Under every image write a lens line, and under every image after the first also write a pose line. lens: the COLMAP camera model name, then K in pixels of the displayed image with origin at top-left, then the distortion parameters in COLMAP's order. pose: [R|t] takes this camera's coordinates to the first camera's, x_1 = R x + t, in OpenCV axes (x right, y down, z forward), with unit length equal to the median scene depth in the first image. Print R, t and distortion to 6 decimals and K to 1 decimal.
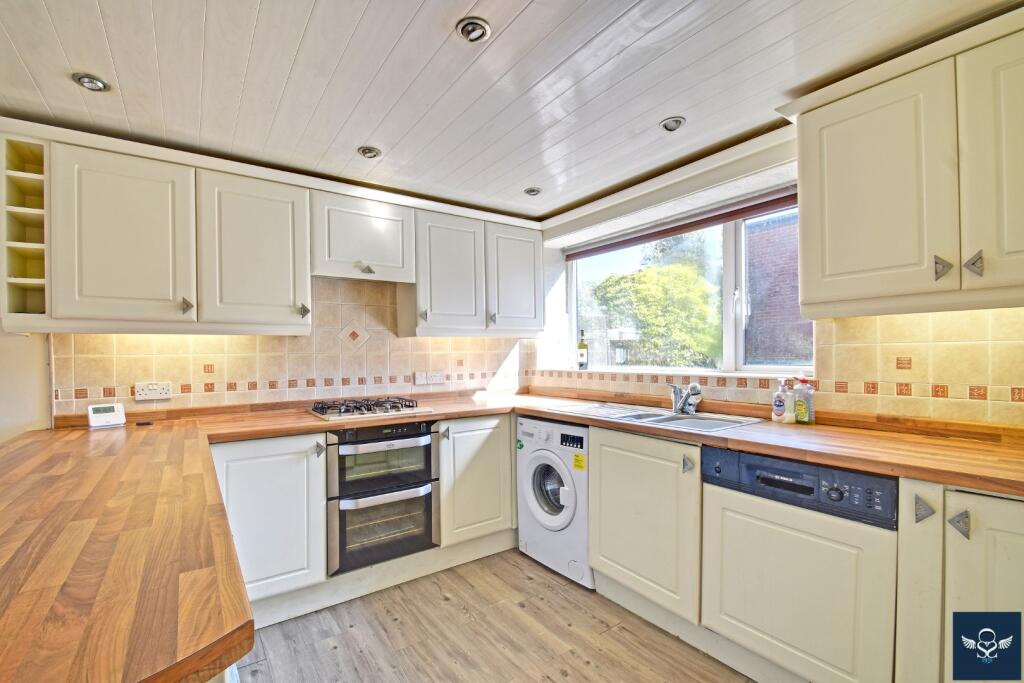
lens RADIAL K [[450.0, 0, 507.7], [0, 450.0, 353.4], [0, 0, 1]] dist [0.000072, -0.012255]
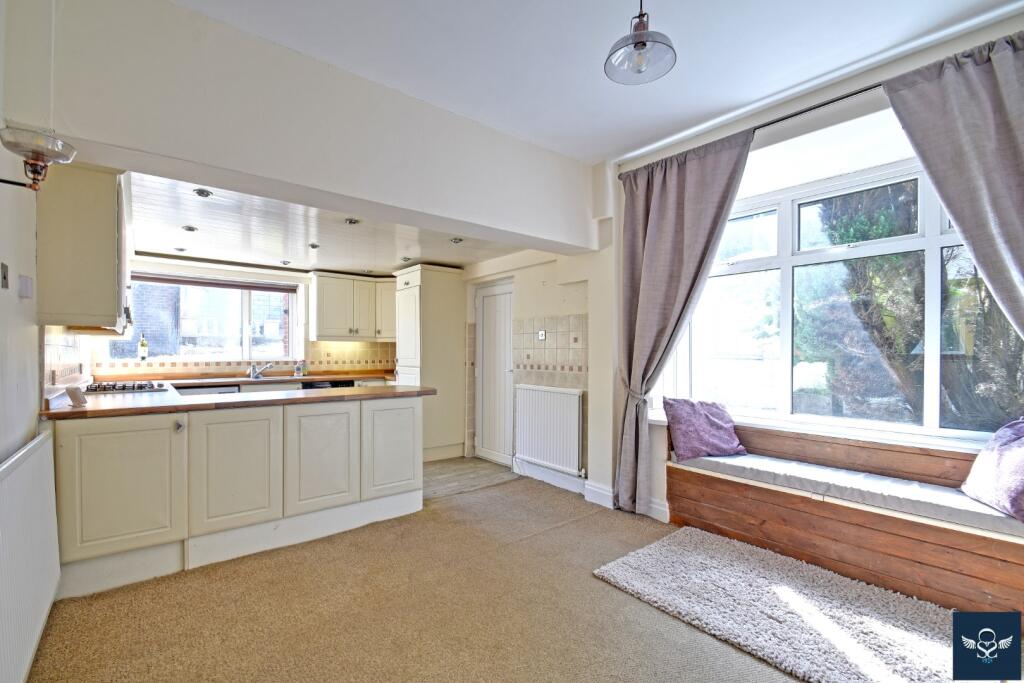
lens RADIAL K [[450.0, 0, 507.7], [0, 450.0, 353.4], [0, 0, 1]] dist [0.000072, -0.012255]
pose [[-0.071381, 0.010731, 0.997391, -2.530583], [-0.005617, 0.999922, -0.011160, 0.039756], [-0.997433, -0.006399, -0.071315, -0.110386]]
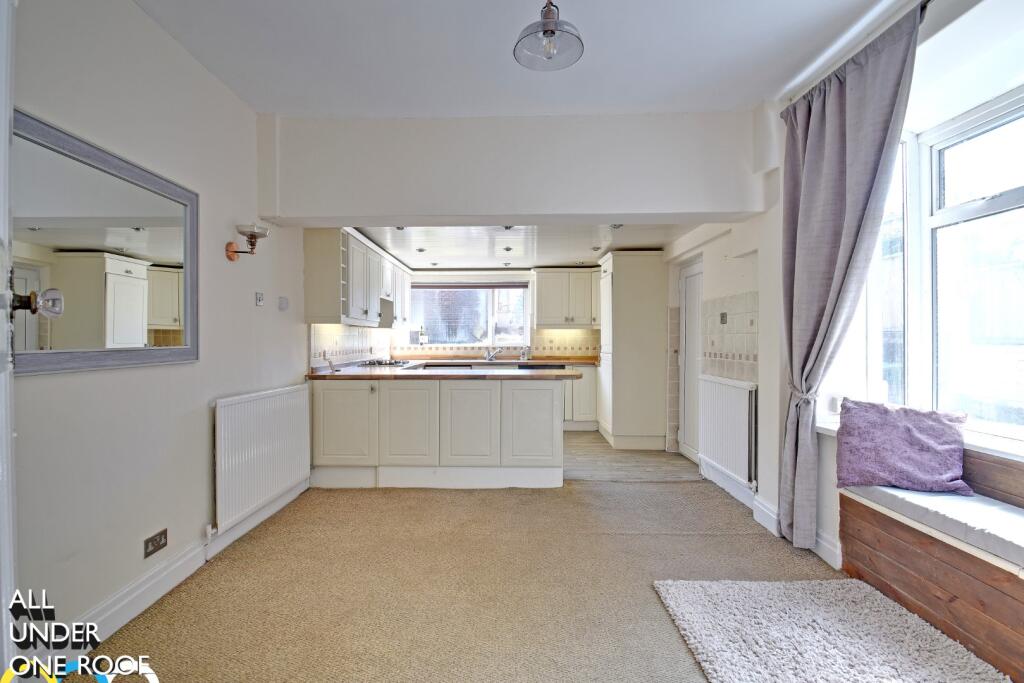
lens RADIAL K [[462.1, 0, 491.0], [0, 462.1, 337.0], [0, 0, 1]] dist [-0.000672, -0.013184]
pose [[0.590821, 0.016398, 0.806636, -2.472551], [-0.009306, 0.999865, -0.013510, 0.039085], [-0.806749, 0.000475, 0.590894, -0.863638]]
